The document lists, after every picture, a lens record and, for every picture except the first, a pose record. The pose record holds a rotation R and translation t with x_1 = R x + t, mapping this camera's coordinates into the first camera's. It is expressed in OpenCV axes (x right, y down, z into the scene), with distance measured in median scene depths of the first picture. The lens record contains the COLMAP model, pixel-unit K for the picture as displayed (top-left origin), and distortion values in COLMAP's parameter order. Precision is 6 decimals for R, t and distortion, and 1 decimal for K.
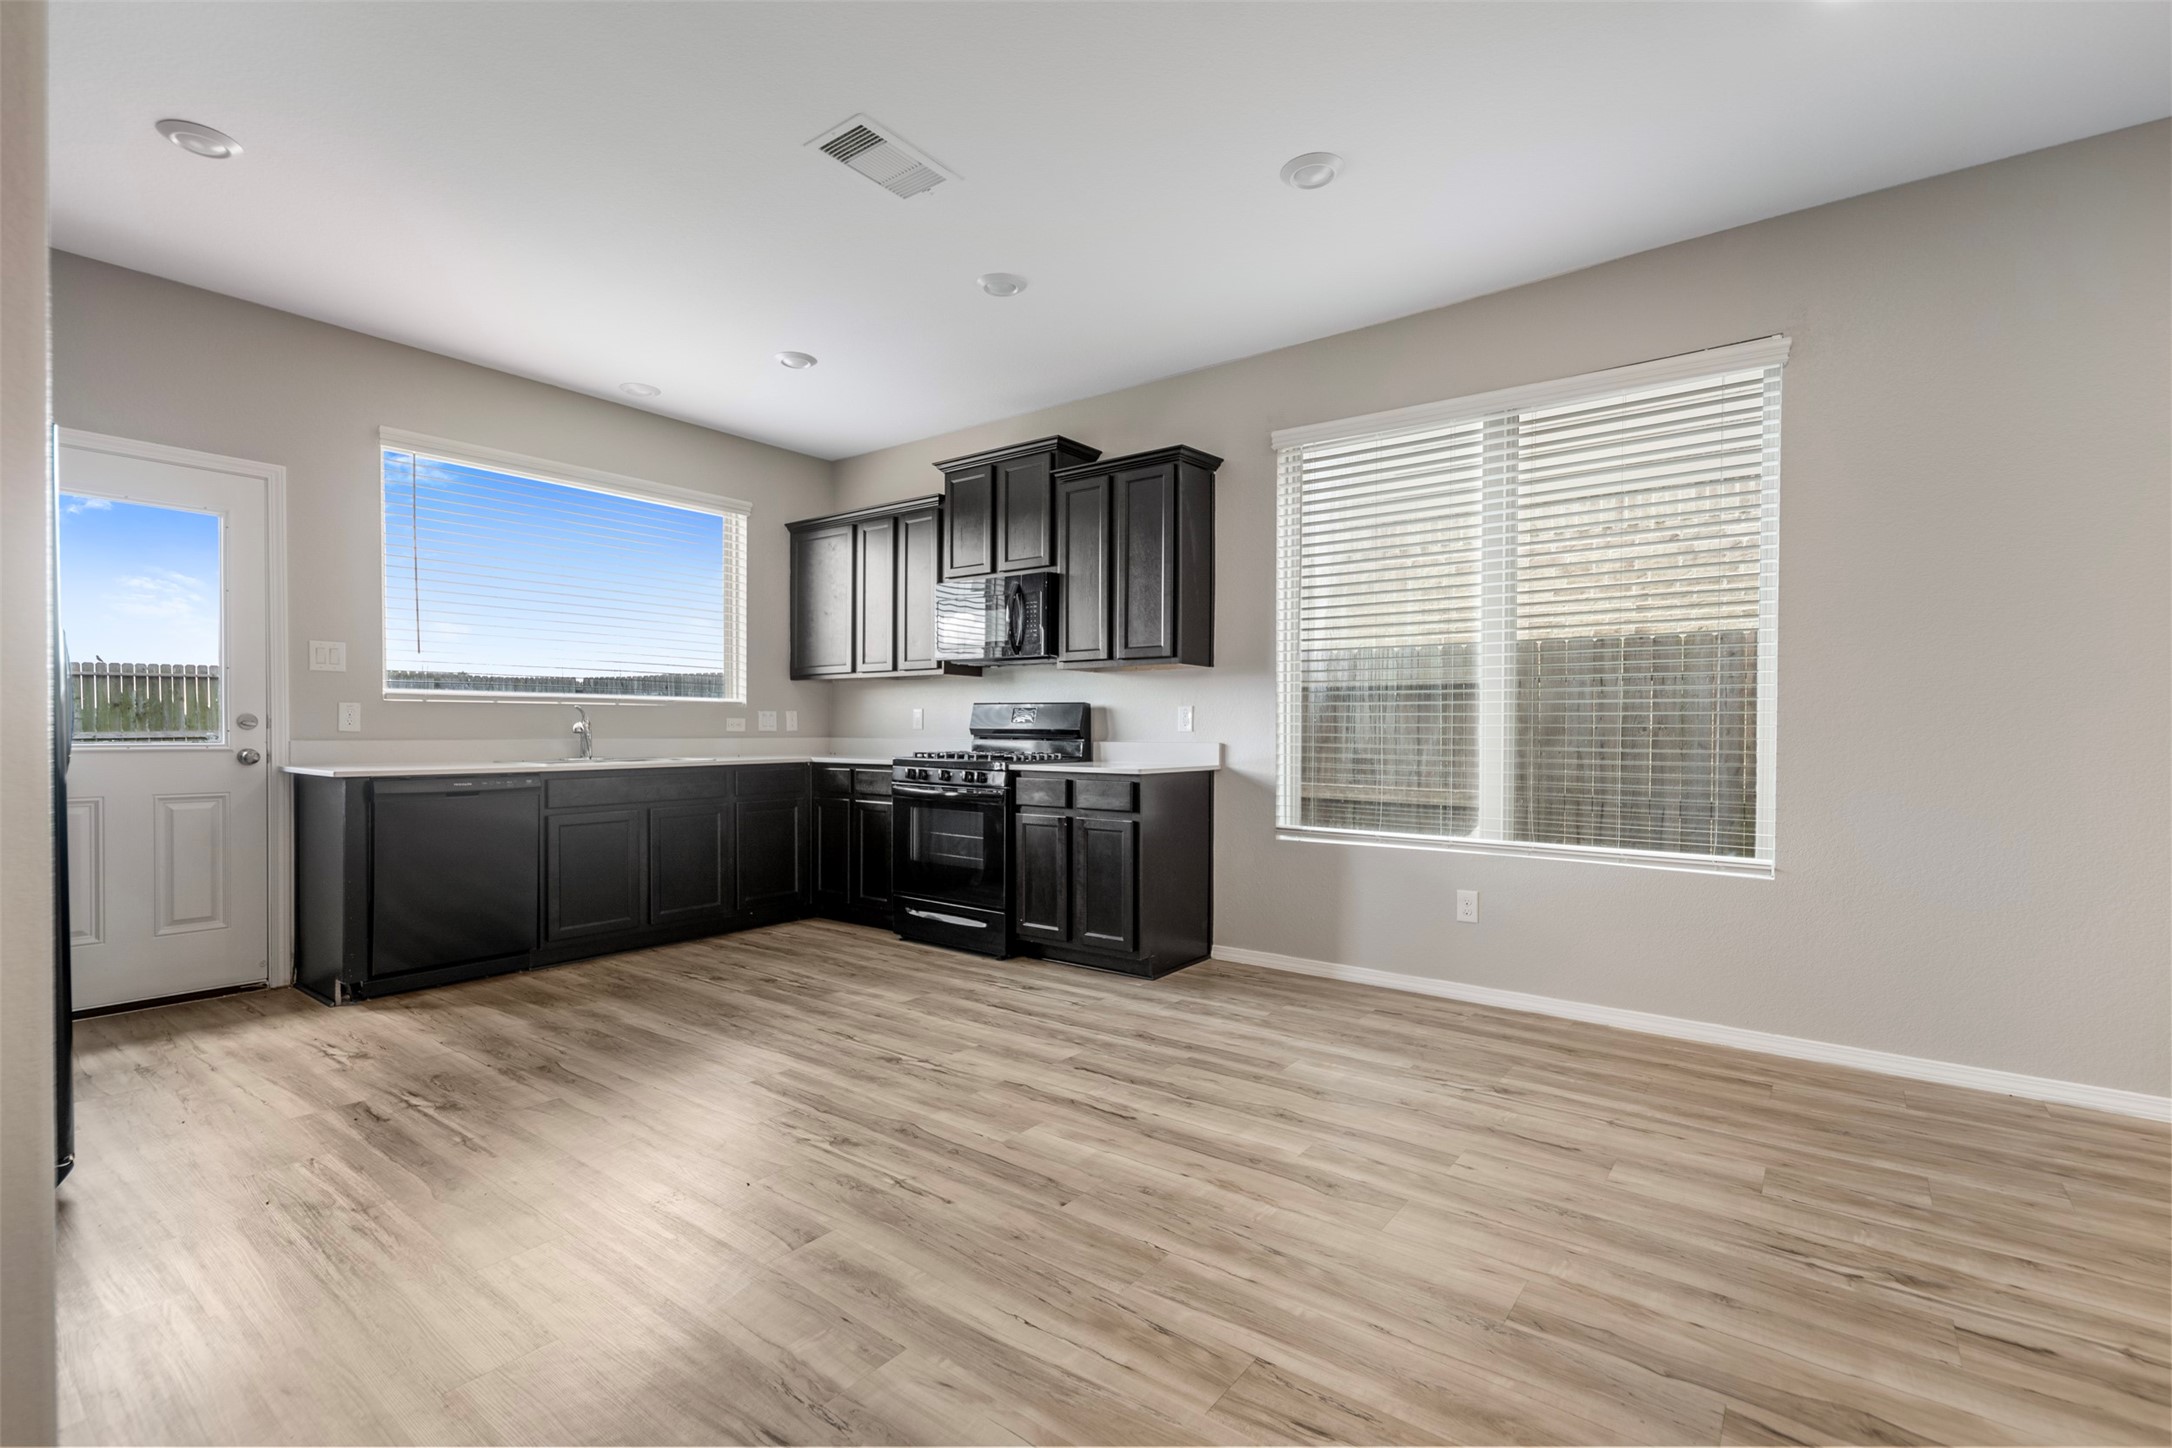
lens RADIAL K [[959.3, 0, 1088.2], [0, 959.3, 738.7], [0, 0, 1]] dist [0.011797, 0.000123]
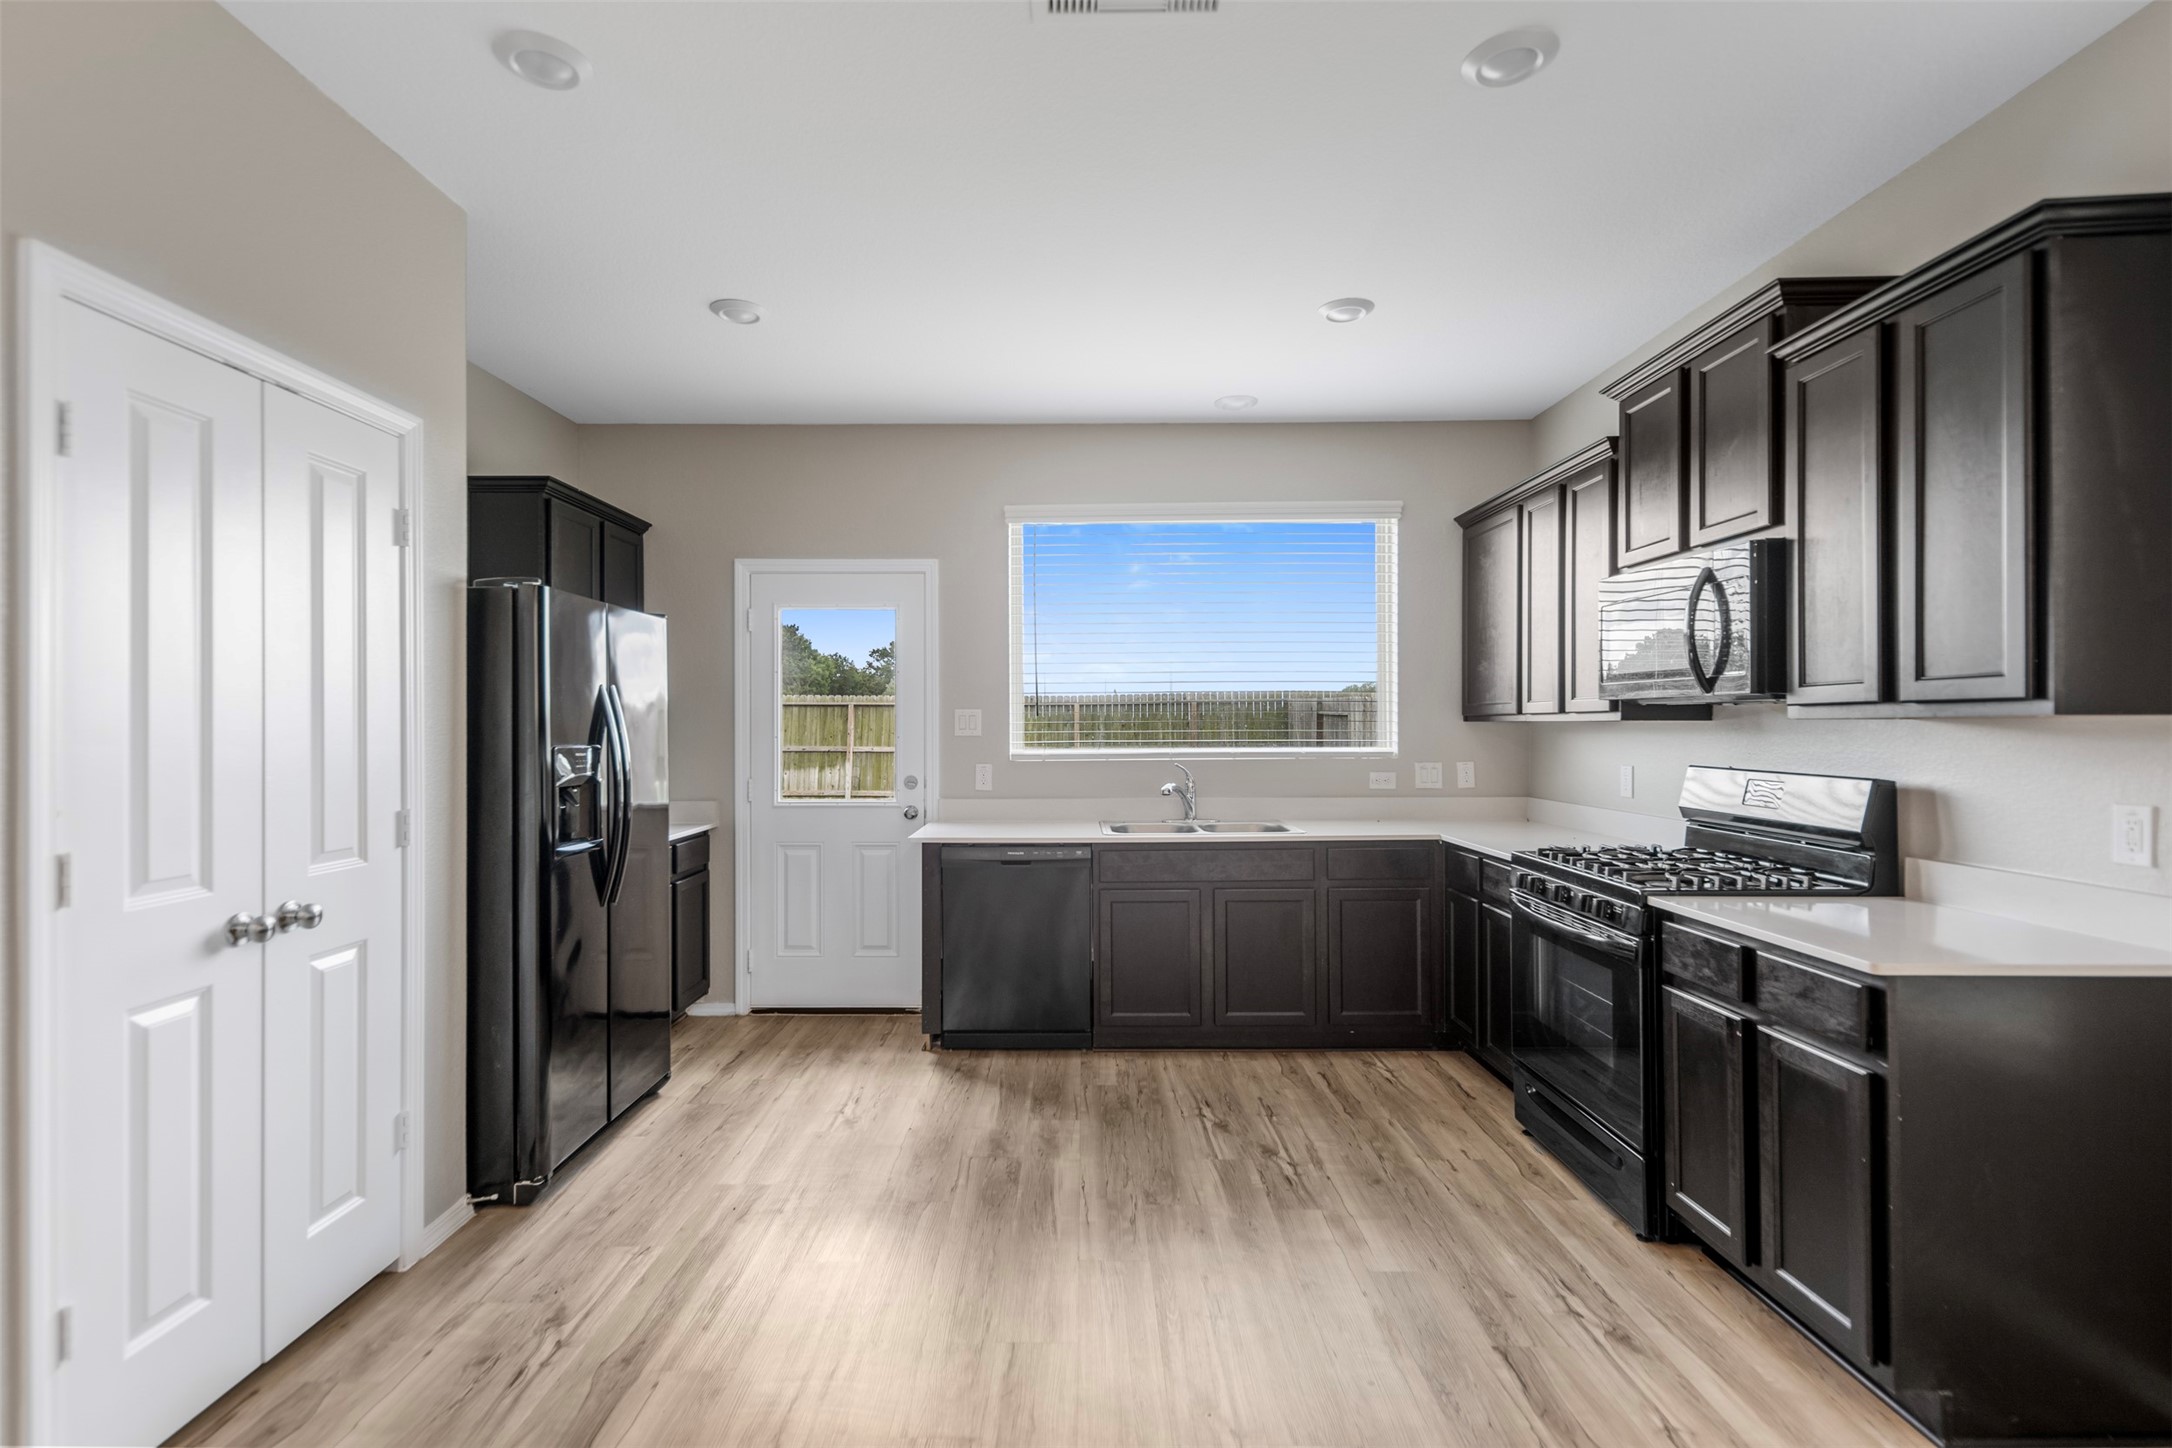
lens RADIAL K [[986.2, 0, 1086.0], [0, 986.2, 724.0], [0, 0, 1]] dist [0.003558, -0.000292]
pose [[0.599036, -0.004567, -0.800709, 0.178851], [-0.004985, 0.999943, -0.009433, -0.065500], [0.800707, 0.009642, 0.598979, 0.381713]]
